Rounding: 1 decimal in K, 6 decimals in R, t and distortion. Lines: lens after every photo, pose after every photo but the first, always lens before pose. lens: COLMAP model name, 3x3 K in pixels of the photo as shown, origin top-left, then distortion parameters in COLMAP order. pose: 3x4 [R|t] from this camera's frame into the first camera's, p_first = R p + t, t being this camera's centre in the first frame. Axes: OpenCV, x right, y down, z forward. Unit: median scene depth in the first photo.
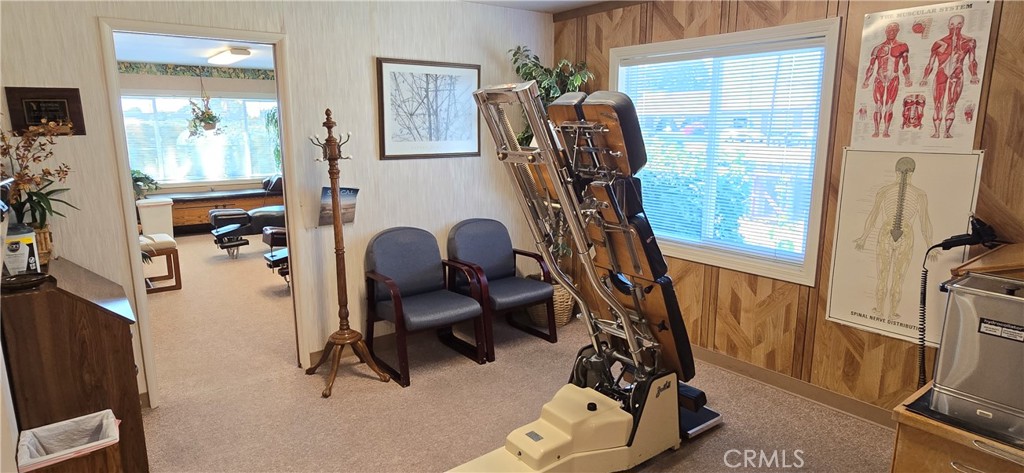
lens RADIAL K [[613.7, 0, 515.4], [0, 613.7, 244.3], [0, 0, 1]] dist [0.009876, -0.003710]
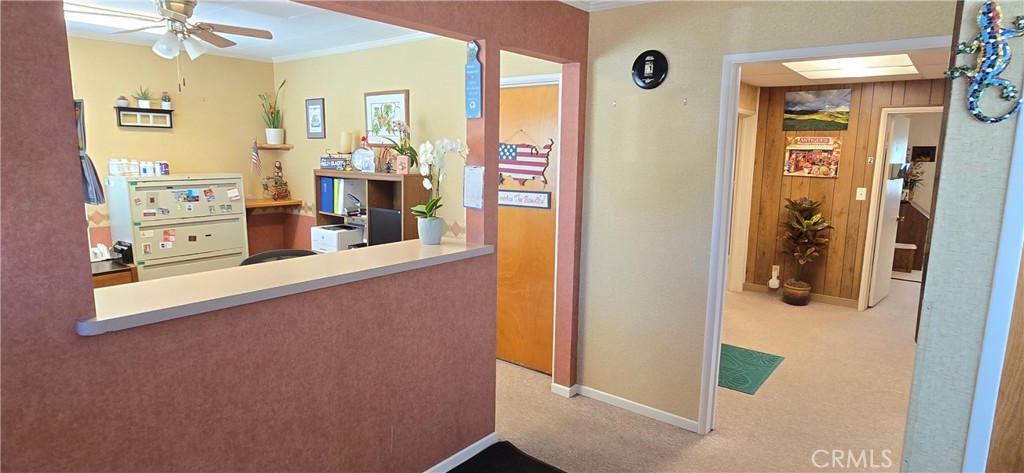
lens RADIAL K [[529.8, 0, 518.5], [0, 529.8, 237.4], [0, 0, 1]] dist [-0.001067, -0.000063]
pose [[0.258098, 0.164914, -0.951940, 0.360008], [-0.201144, 0.972904, 0.114010, 0.081733], [0.944948, 0.162052, 0.284276, -0.440966]]
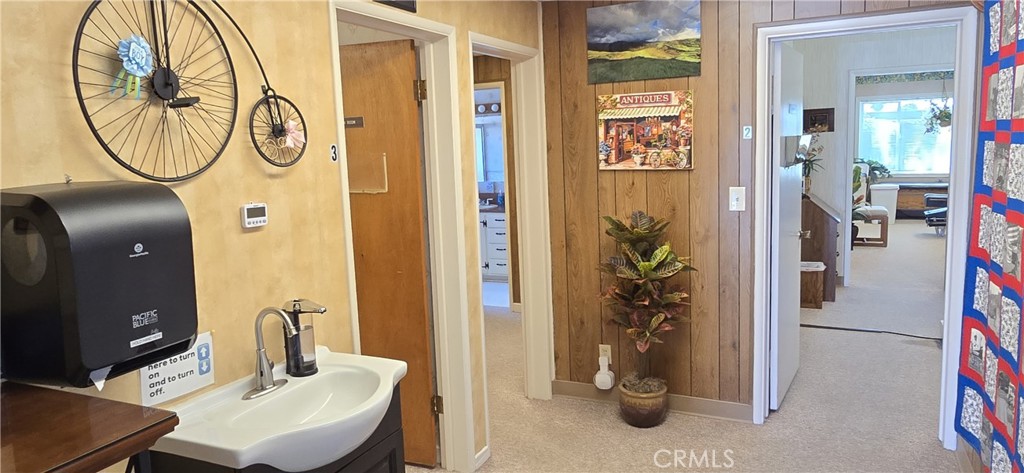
lens RADIAL K [[641.6, 0, 516.0], [0, 641.6, 232.7], [0, 0, 1]] dist [-0.015448, 0.001605]
pose [[0.473632, 0.111206, -0.873674, 0.192025], [-0.130780, 0.989879, 0.055099, 0.048901], [0.870959, 0.088162, 0.483382, -0.252161]]
